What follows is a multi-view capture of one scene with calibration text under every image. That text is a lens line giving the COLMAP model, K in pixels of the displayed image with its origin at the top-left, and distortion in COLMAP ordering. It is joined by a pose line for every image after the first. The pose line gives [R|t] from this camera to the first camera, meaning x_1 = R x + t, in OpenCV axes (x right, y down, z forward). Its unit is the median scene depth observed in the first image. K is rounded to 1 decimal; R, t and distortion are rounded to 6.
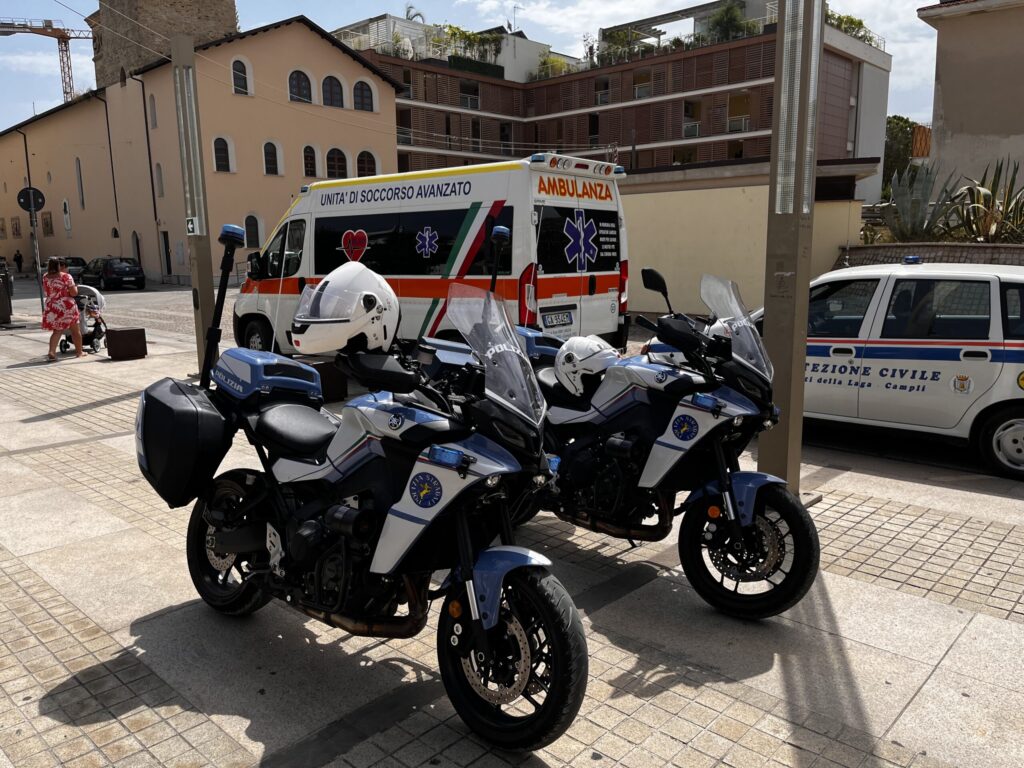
lens RADIAL K [[787.8, 0, 523.7], [0, 787.8, 392.6], [0, 0, 1]] dist [0.046013, -0.084581]
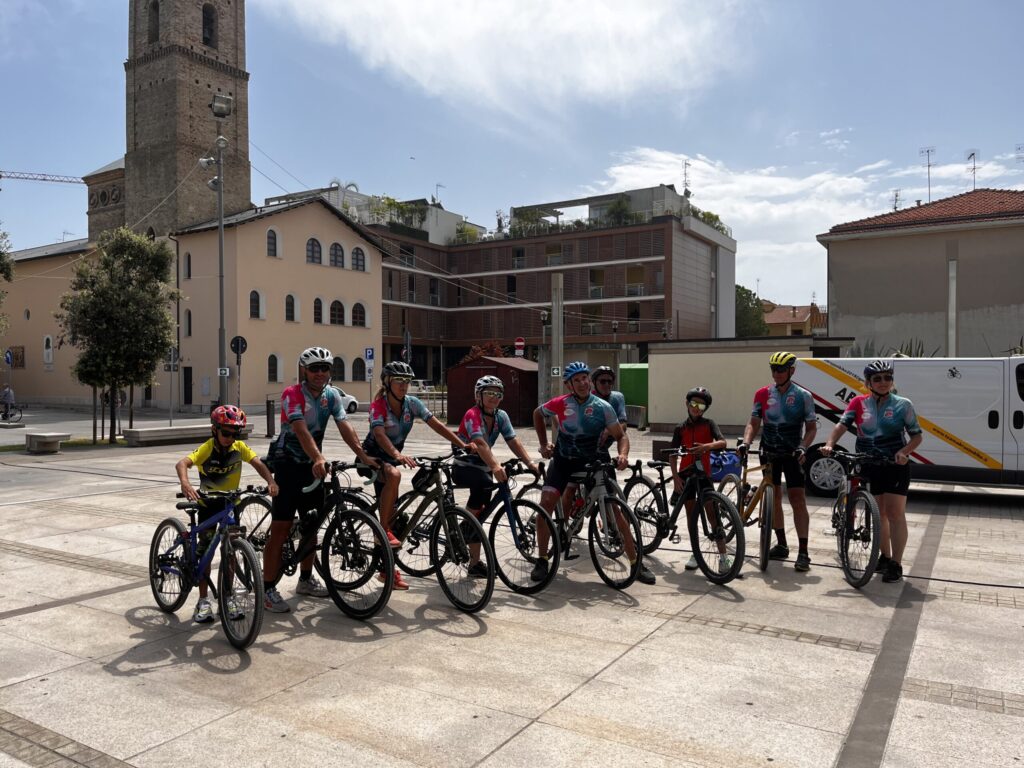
lens RADIAL K [[787.8, 0, 523.7], [0, 787.8, 392.6], [0, 0, 1]] dist [0.046013, -0.084581]
pose [[0.975753, 0.007914, 0.218732, -0.162936], [0.029516, 0.985460, -0.167322, 0.025453], [-0.216876, 0.169721, 0.961332, -0.130821]]
